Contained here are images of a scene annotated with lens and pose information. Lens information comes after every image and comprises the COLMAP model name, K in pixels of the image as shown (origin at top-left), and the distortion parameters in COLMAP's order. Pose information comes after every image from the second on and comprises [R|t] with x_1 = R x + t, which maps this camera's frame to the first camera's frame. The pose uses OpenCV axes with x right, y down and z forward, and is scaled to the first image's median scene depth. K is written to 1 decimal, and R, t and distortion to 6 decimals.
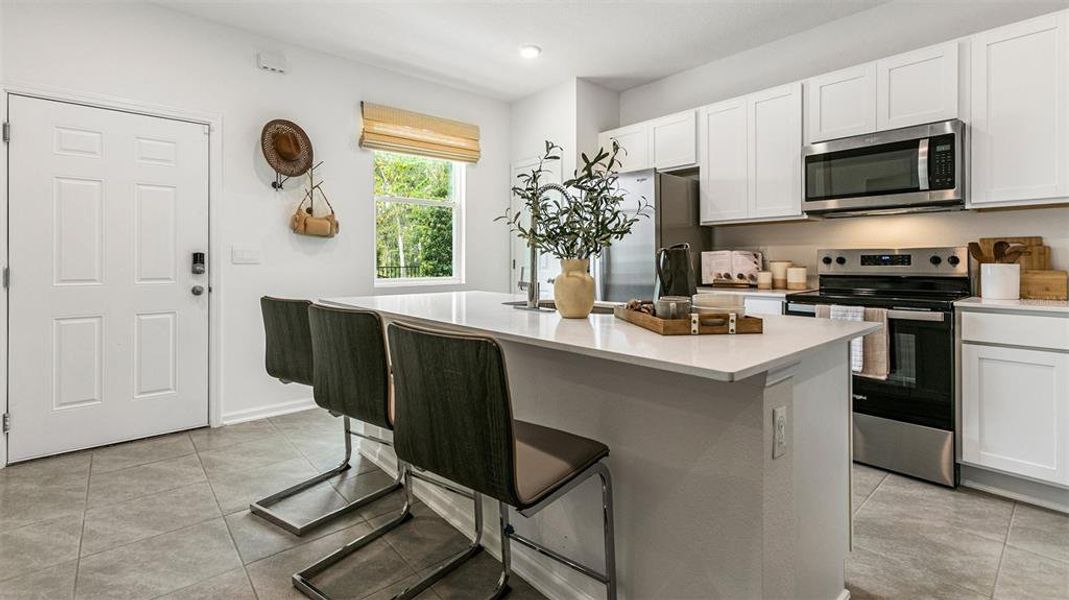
lens RADIAL K [[486.6, 0, 550.4], [0, 486.6, 260.5], [0, 0, 1]] dist [-0.004901, 0.004431]
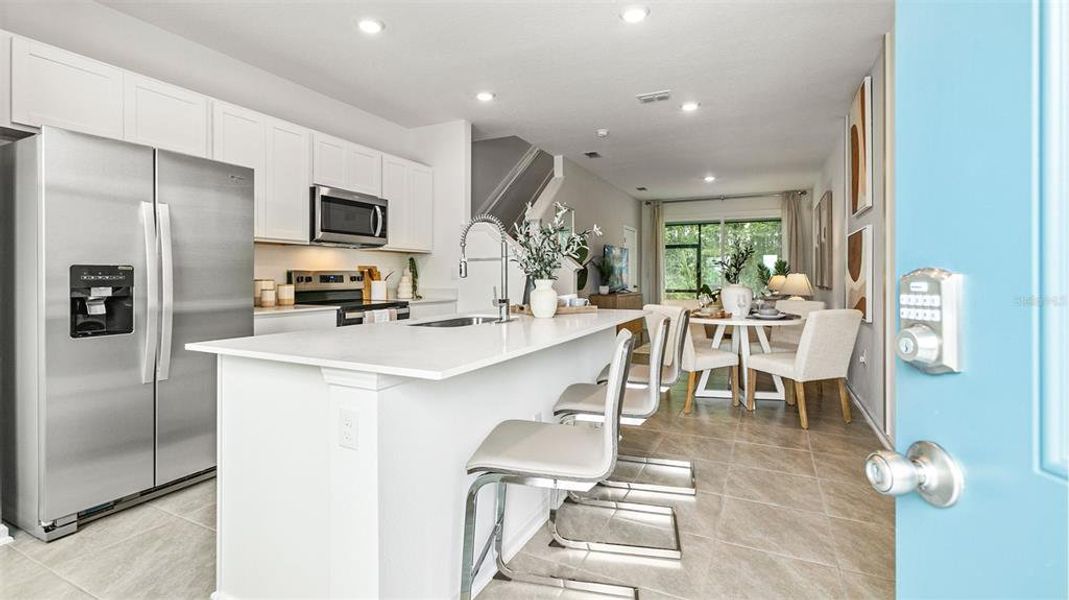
lens RADIAL K [[486.6, 0, 525.8], [0, 486.6, 279.8], [0, 0, 1]] dist [-0.004901, 0.004431]
pose [[-0.364820, -0.002685, 0.931074, -0.860218], [0.001083, 0.999994, 0.003309, -0.002805], [-0.931078, 0.002216, -0.364814, 1.022367]]
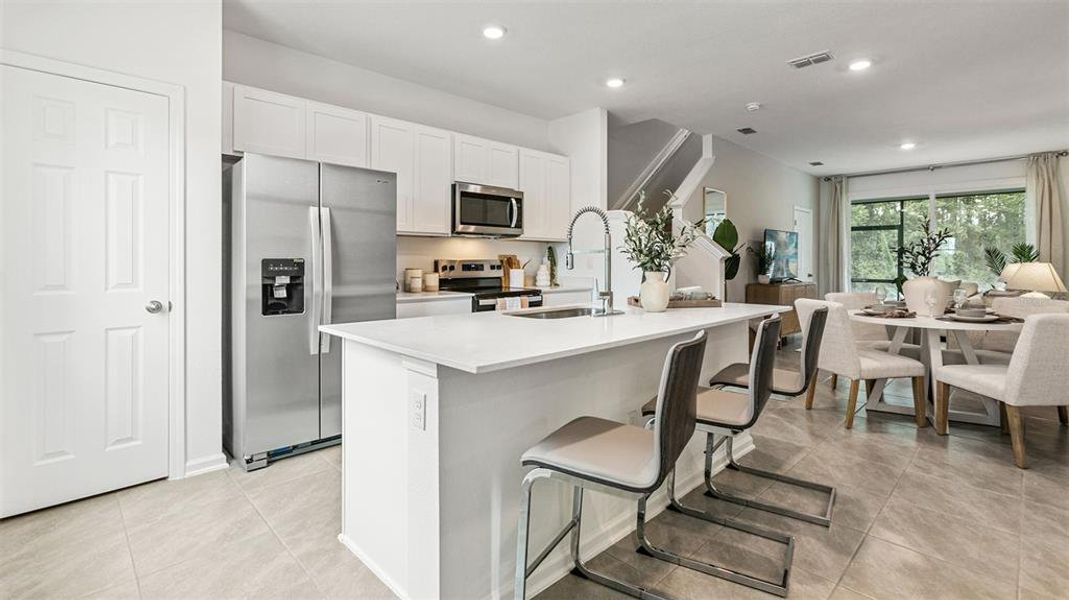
lens RADIAL K [[486.6, 0, 522.9], [0, 486.6, 267.3], [0, 0, 1]] dist [-0.004901, 0.004431]
pose [[-0.031962, -0.008307, 0.999455, -0.882951], [-0.001336, 0.999965, 0.008268, -0.015017], [-0.999488, -0.001071, -0.031972, 0.919578]]
